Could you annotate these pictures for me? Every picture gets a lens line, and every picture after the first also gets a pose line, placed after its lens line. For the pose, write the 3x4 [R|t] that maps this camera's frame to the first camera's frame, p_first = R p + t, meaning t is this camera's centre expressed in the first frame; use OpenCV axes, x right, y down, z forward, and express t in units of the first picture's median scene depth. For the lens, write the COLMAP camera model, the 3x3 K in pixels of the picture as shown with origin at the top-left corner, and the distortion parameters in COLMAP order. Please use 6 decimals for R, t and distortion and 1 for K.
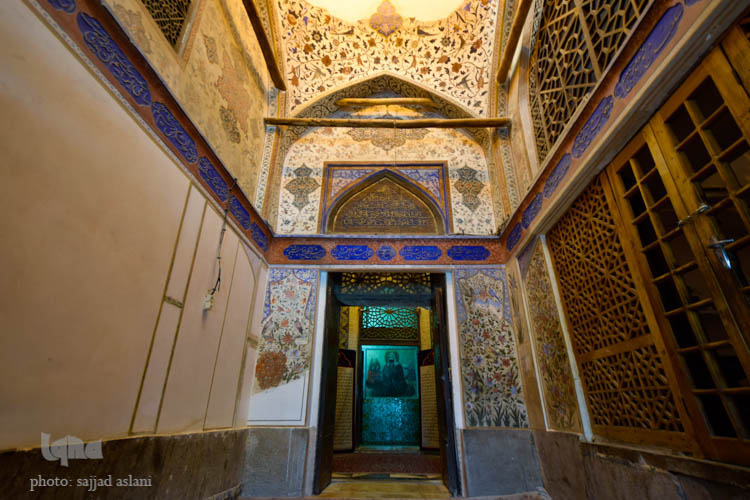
lens RADIAL K [[360.7, 0, 375.0], [0, 360.7, 250.0], [0, 0, 1]] dist [0.023552, 0.000499]
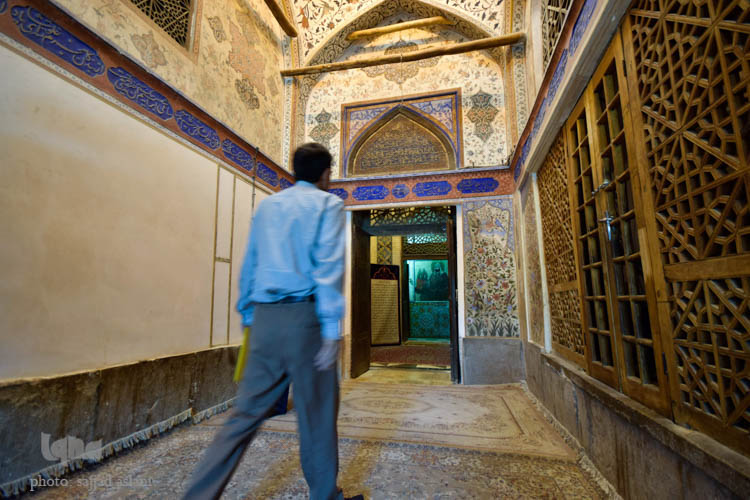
lens RADIAL K [[363.1, 0, 375.0], [0, 363.1, 250.0], [0, 0, 1]] dist [-0.000903, -0.000067]
pose [[0.974011, -0.038074, -0.223278, 0.193782], [0.099384, 0.957649, 0.270244, -0.125680], [0.203532, -0.285411, 0.936544, -0.104157]]
